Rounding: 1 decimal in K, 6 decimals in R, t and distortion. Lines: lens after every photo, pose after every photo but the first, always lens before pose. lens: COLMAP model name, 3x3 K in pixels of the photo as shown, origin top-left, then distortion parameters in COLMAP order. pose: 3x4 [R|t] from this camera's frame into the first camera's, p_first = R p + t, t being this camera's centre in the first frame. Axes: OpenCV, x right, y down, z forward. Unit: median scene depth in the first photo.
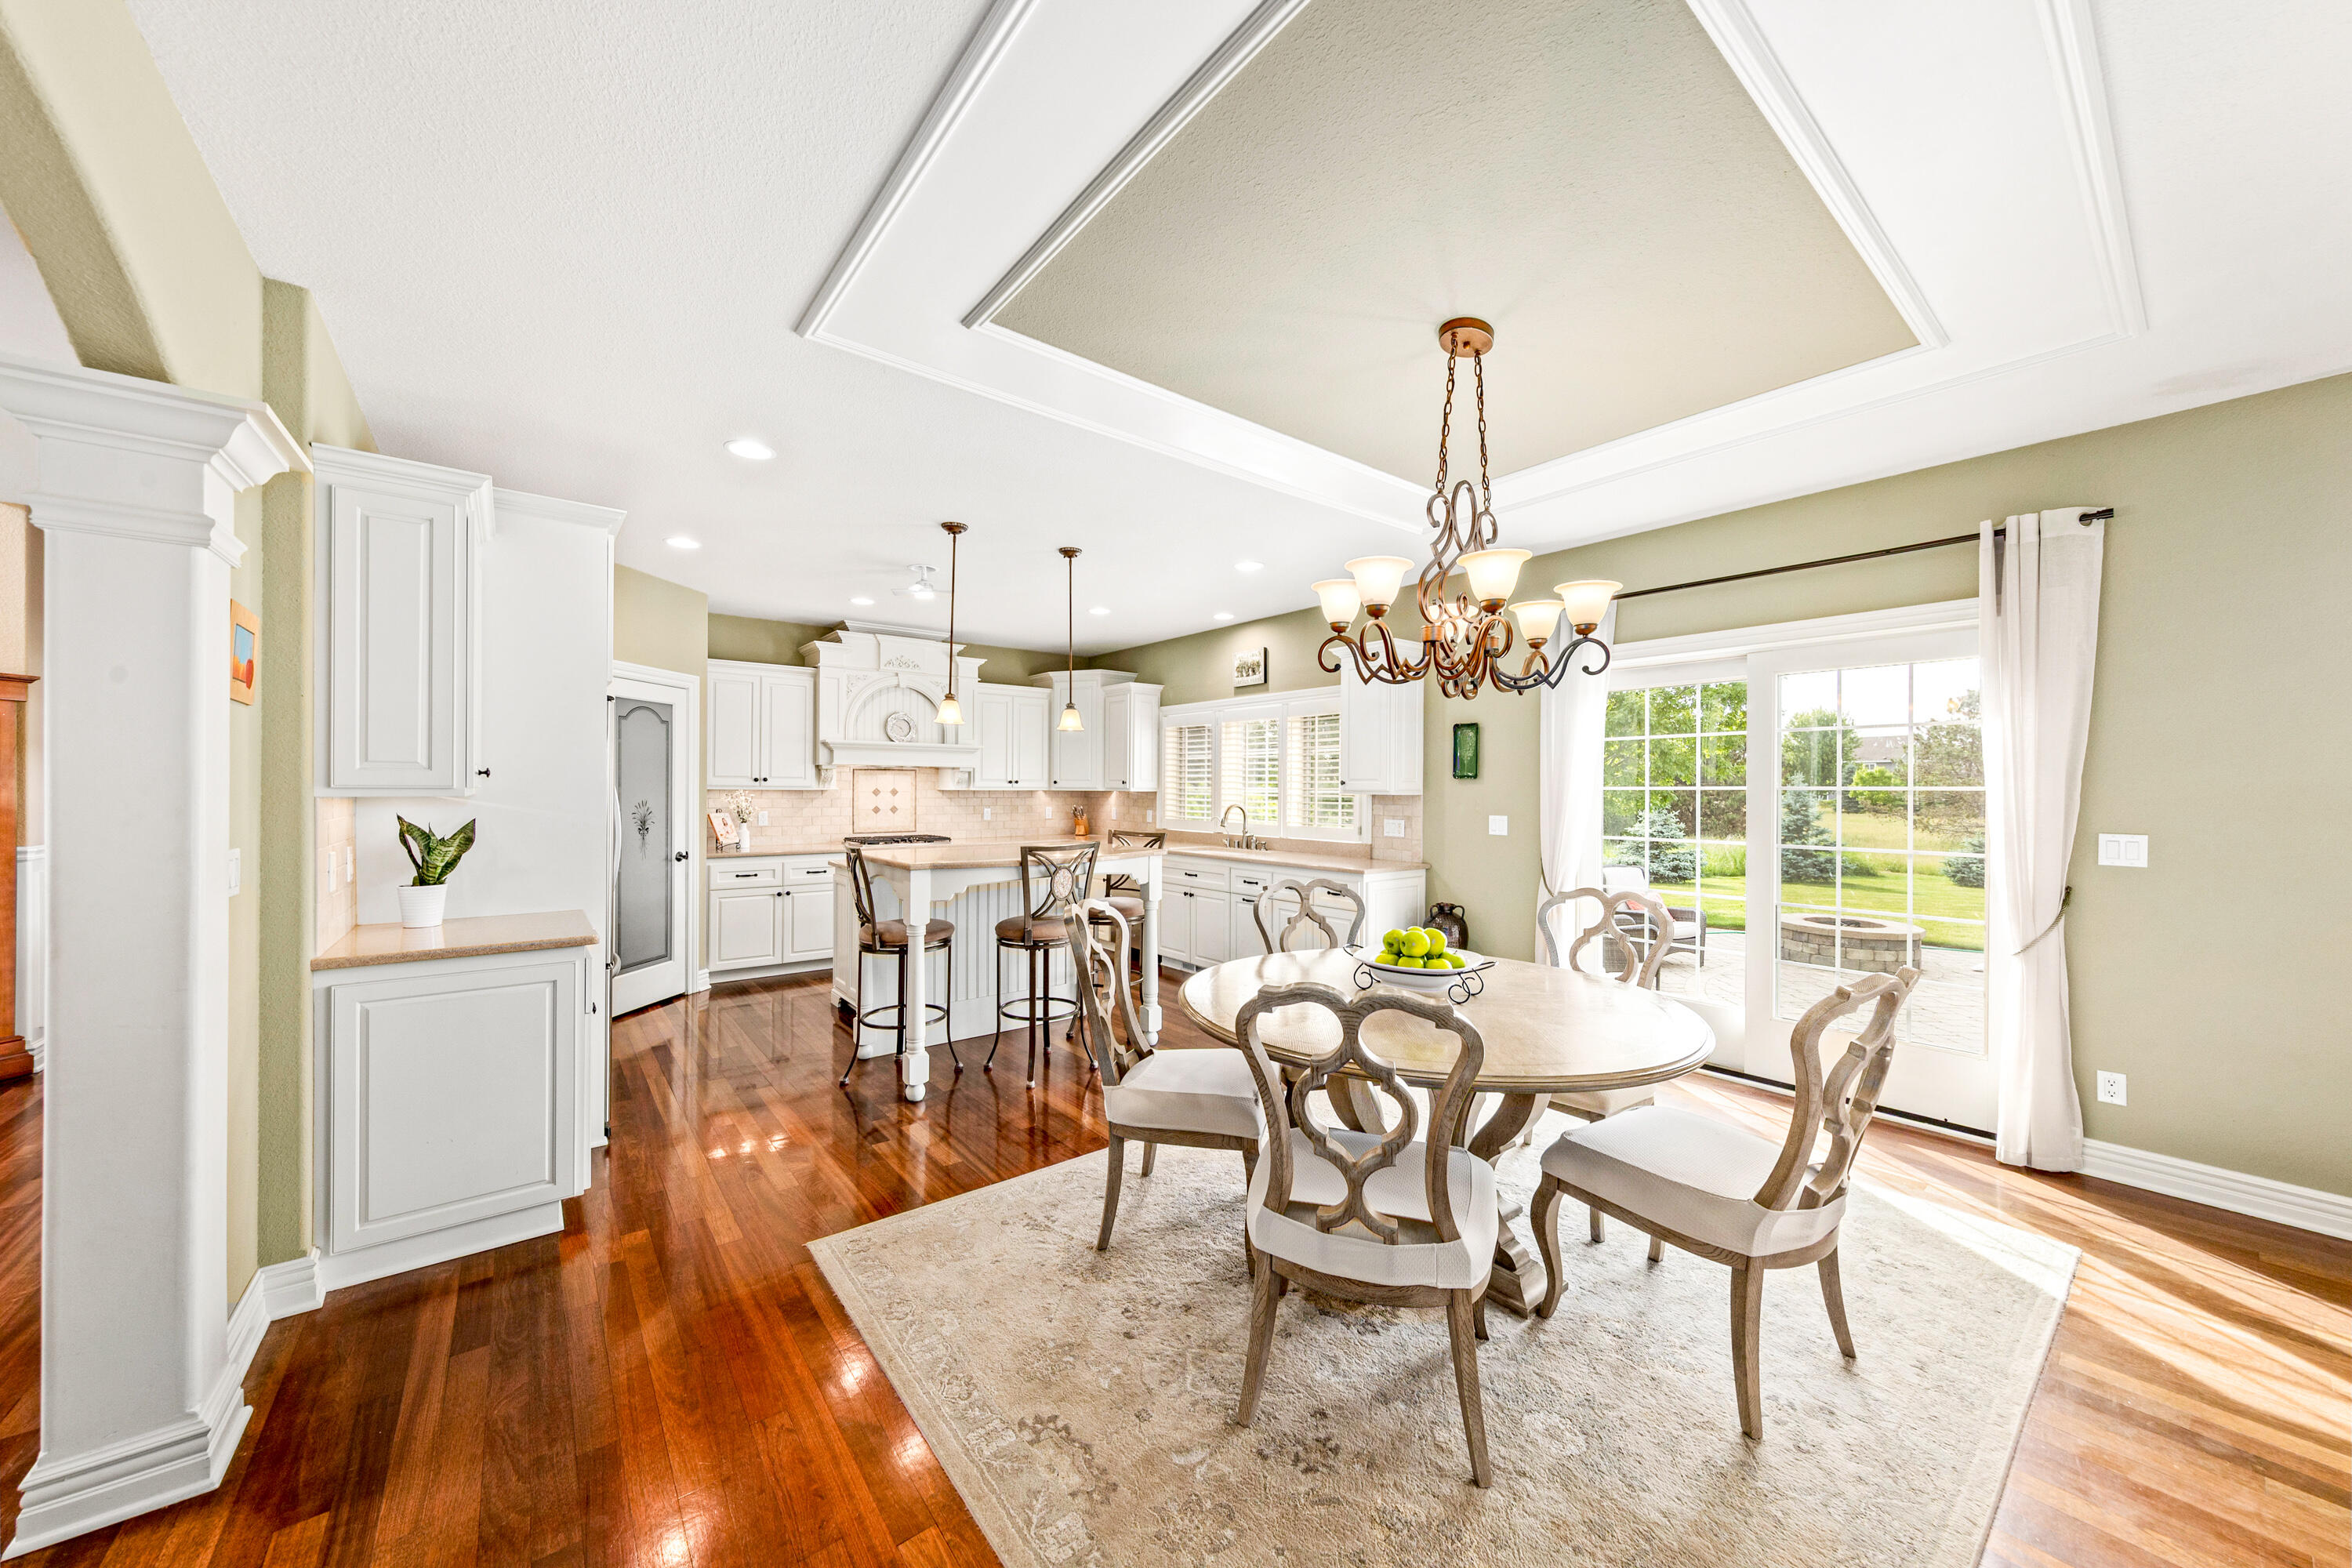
lens RADIAL K [[816.6, 0, 1167.3], [0, 816.6, 788.5], [0, 0, 1]] dist [0.002135, -0.000188]
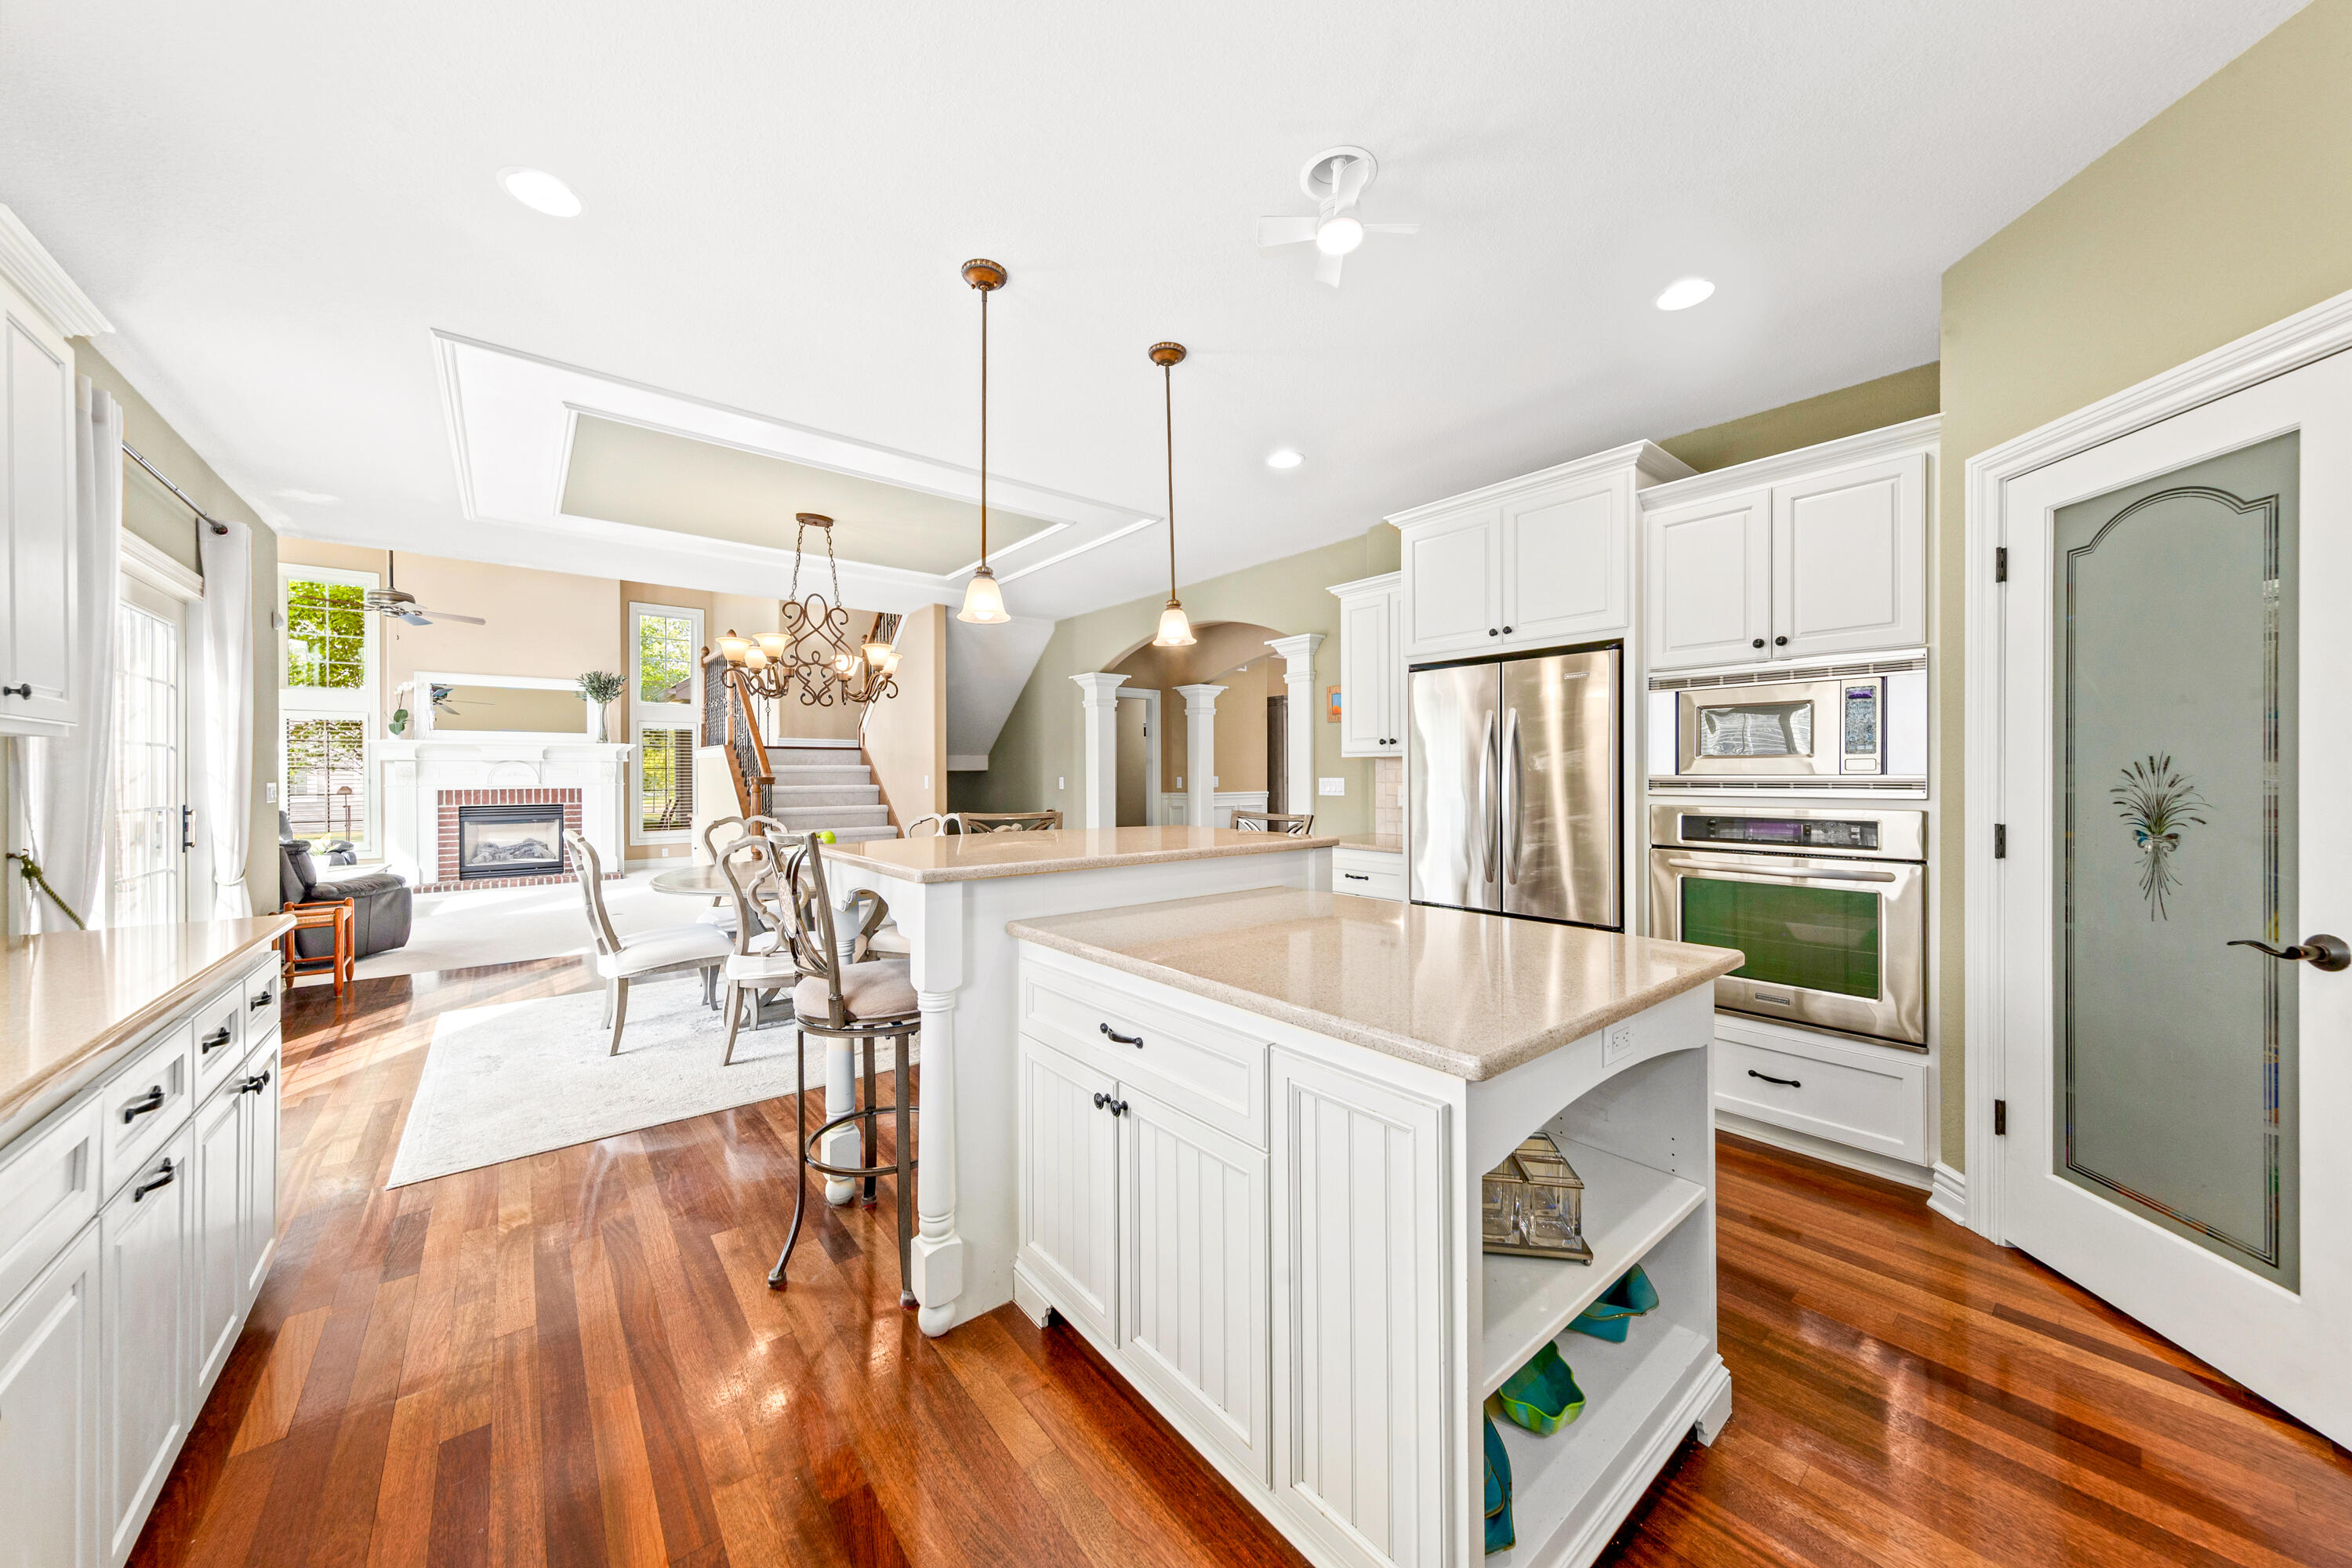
lens RADIAL K [[813.7, 0, 1176.0], [0, 813.7, 784.0], [0, 0, 1]] dist [0.000891, 0.000007]
pose [[-0.999539, 0.000105, -0.030375, -0.161715], [-0.000265, 0.999926, 0.012164, 0.018426], [0.030374, 0.012166, -0.999465, 1.090896]]
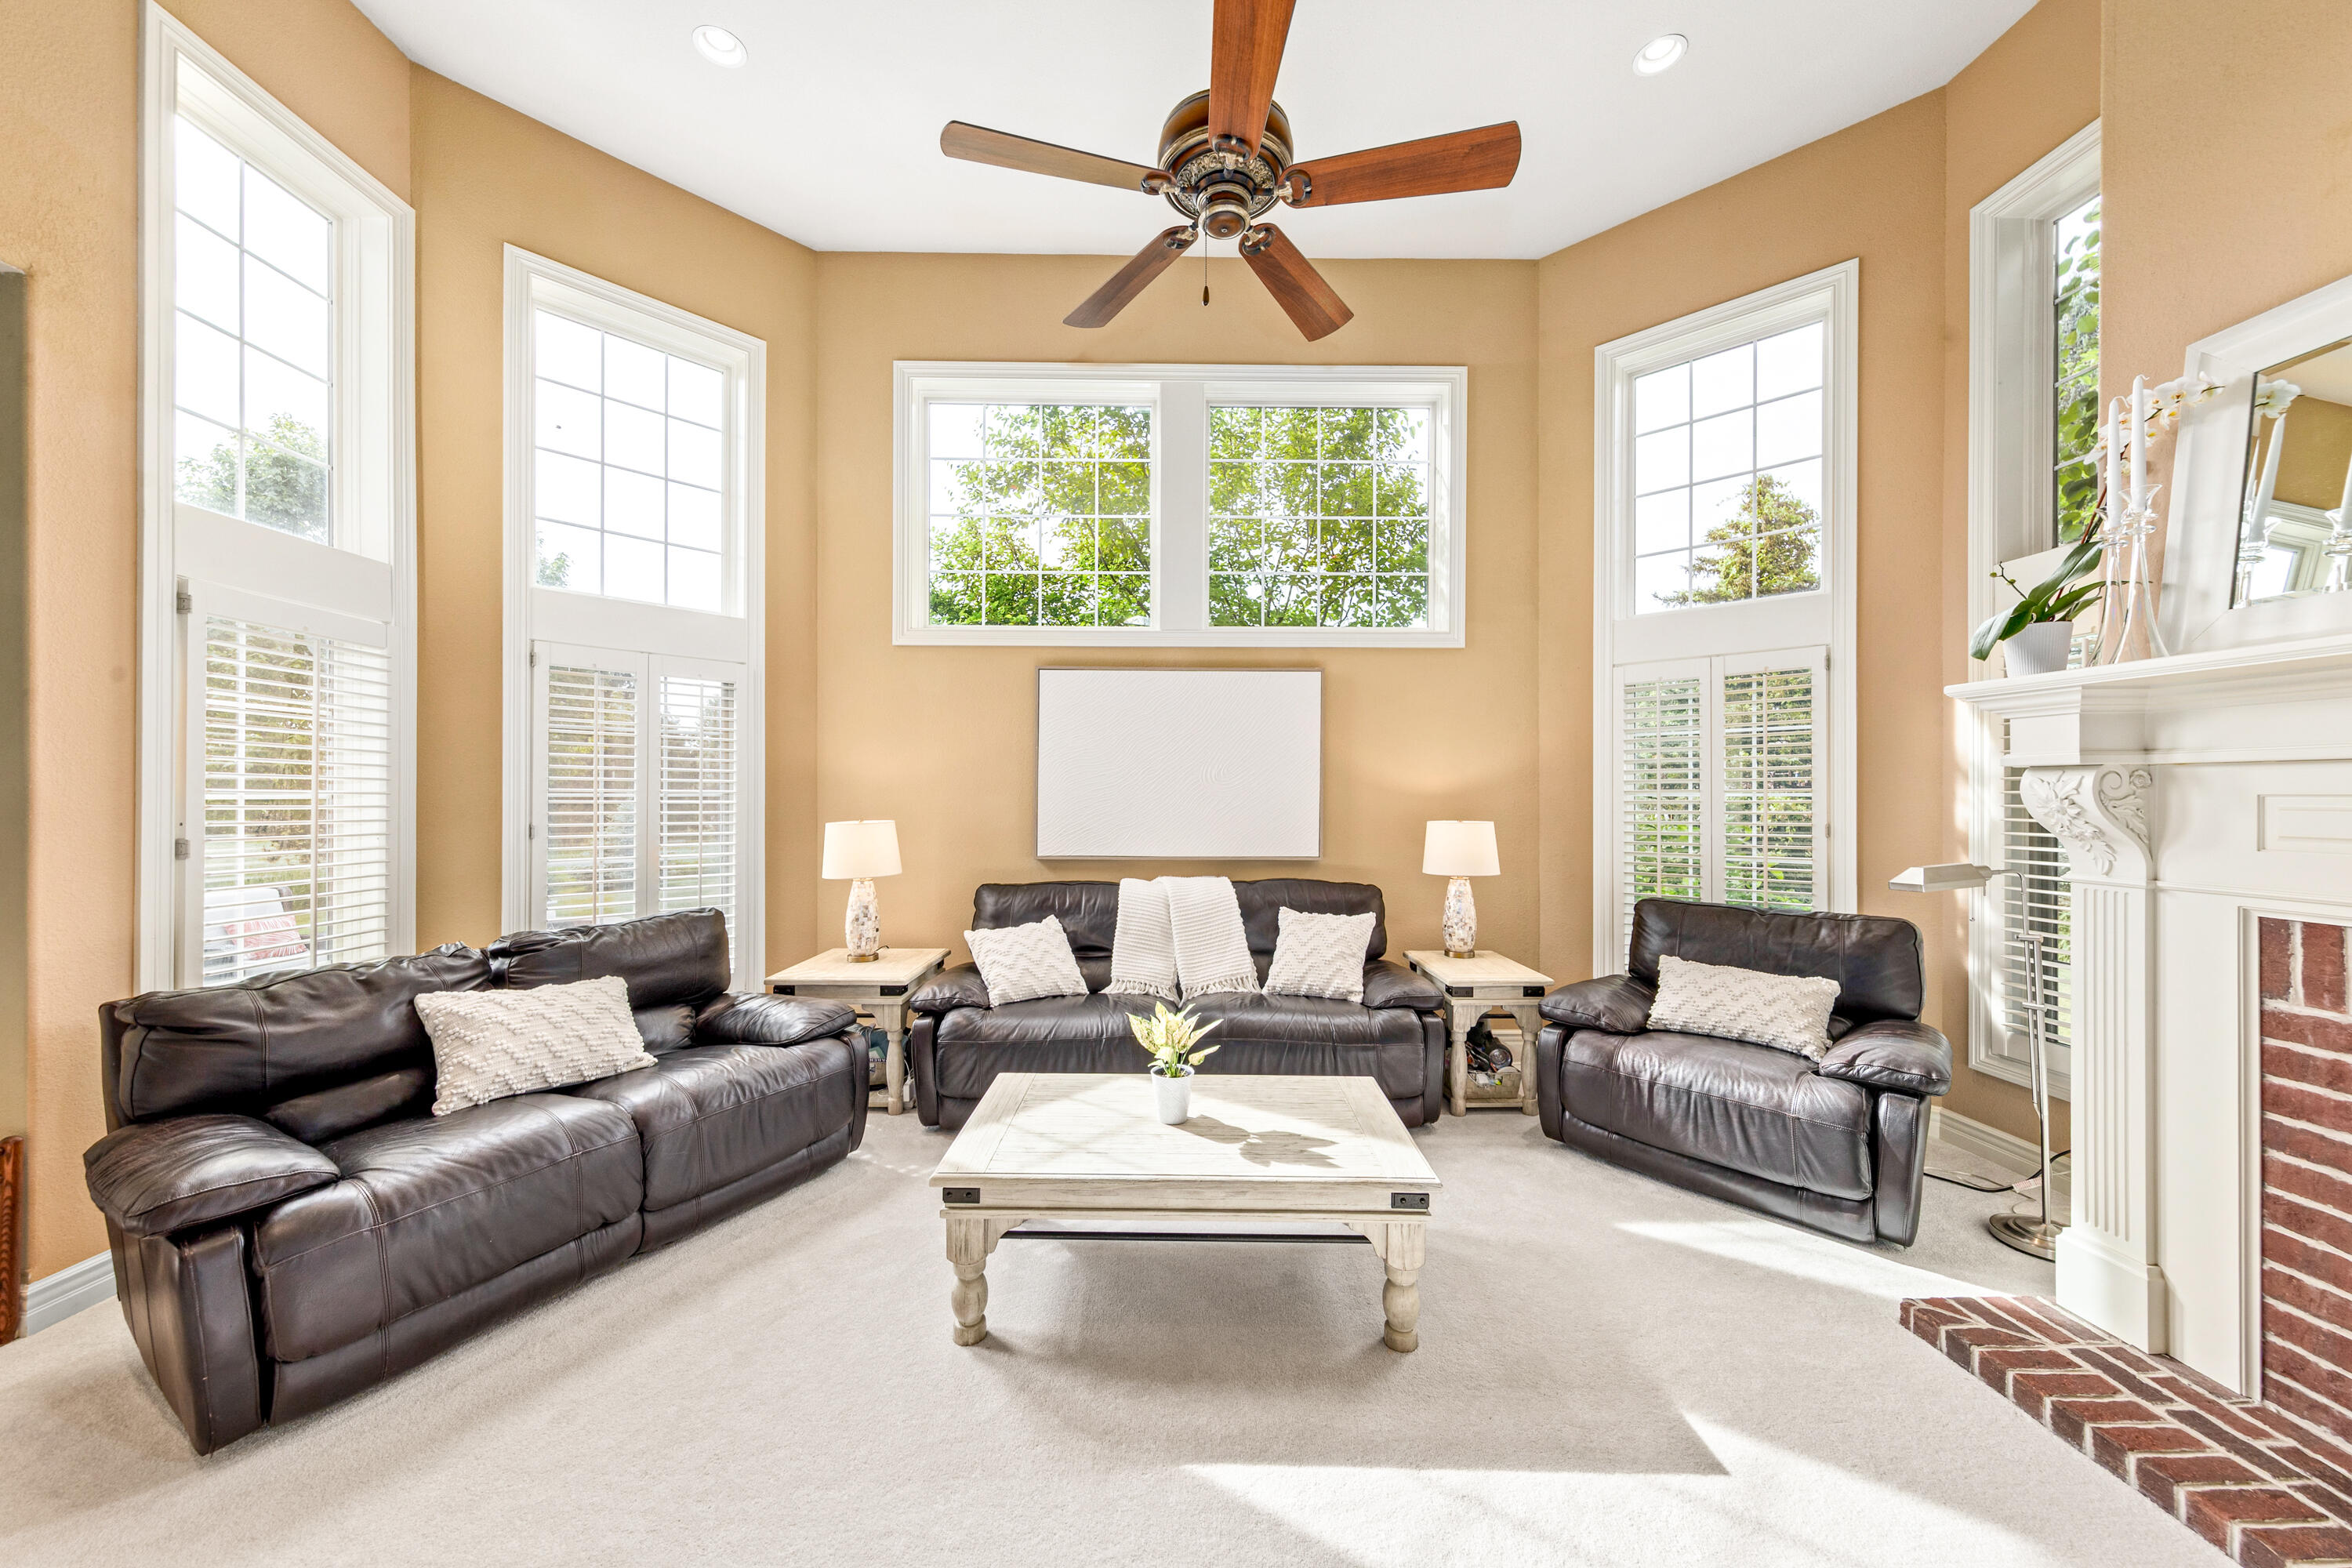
lens RADIAL K [[837.2, 0, 1166.6], [0, 837.2, 789.2], [0, 0, 1]] dist [0.003314, -0.000171]
pose [[0.593334, -0.001271, 0.804955, 0.675883], [0.001436, 0.999999, 0.000521, 0.002336], [-0.804955, 0.000846, 0.593335, -0.300125]]
